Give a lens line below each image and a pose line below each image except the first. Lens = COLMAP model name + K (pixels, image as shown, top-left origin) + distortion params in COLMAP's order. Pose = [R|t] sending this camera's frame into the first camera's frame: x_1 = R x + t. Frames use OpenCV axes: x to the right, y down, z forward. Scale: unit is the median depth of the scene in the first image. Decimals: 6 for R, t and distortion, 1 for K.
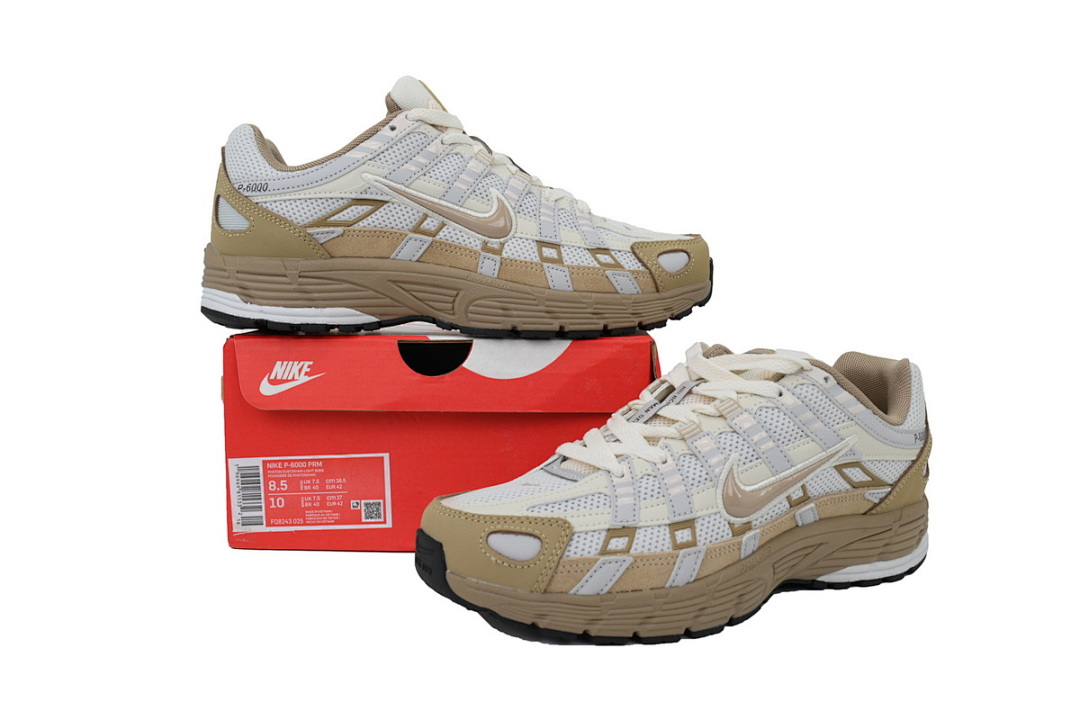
lens RADIAL K [[997.9, 0, 543.2], [0, 997.9, 359.6], [0, 0, 1]] dist [0.001472, 0.000000]
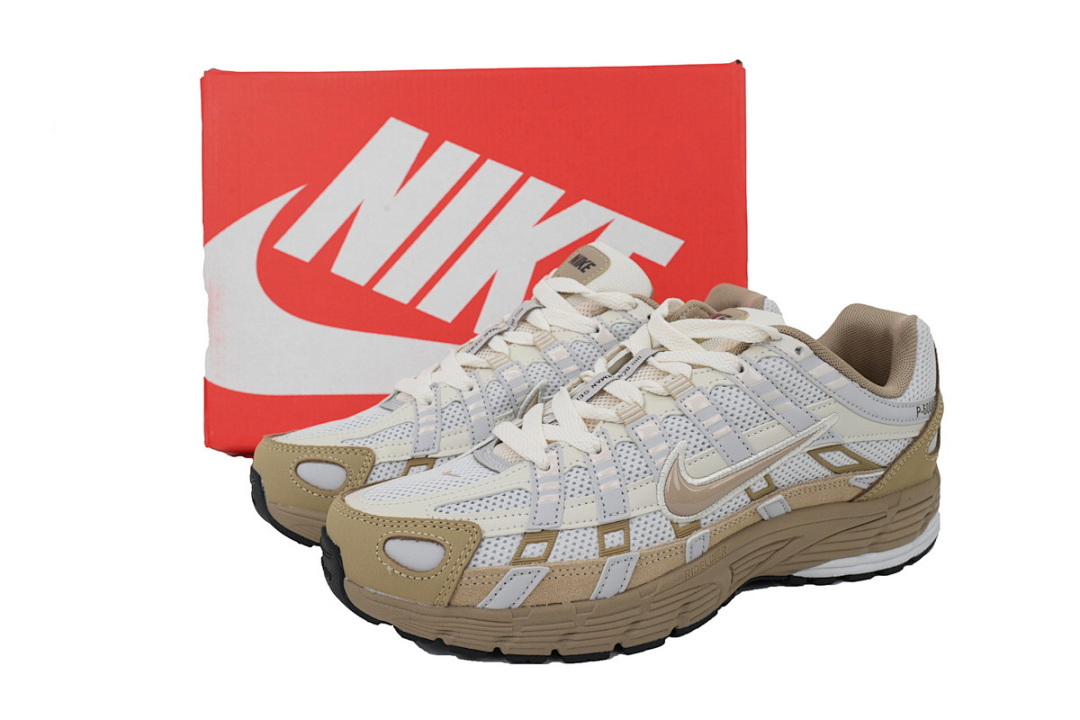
lens RADIAL K [[997.9, 0, 534.8], [0, 997.9, 364.2], [0, 0, 1]] dist [0.001472, 0.000000]
pose [[0.993613, -0.009893, -0.112405, 0.160427], [0.021432, 0.994562, 0.101918, -0.061217], [0.110786, -0.103676, 0.988422, 0.140302]]
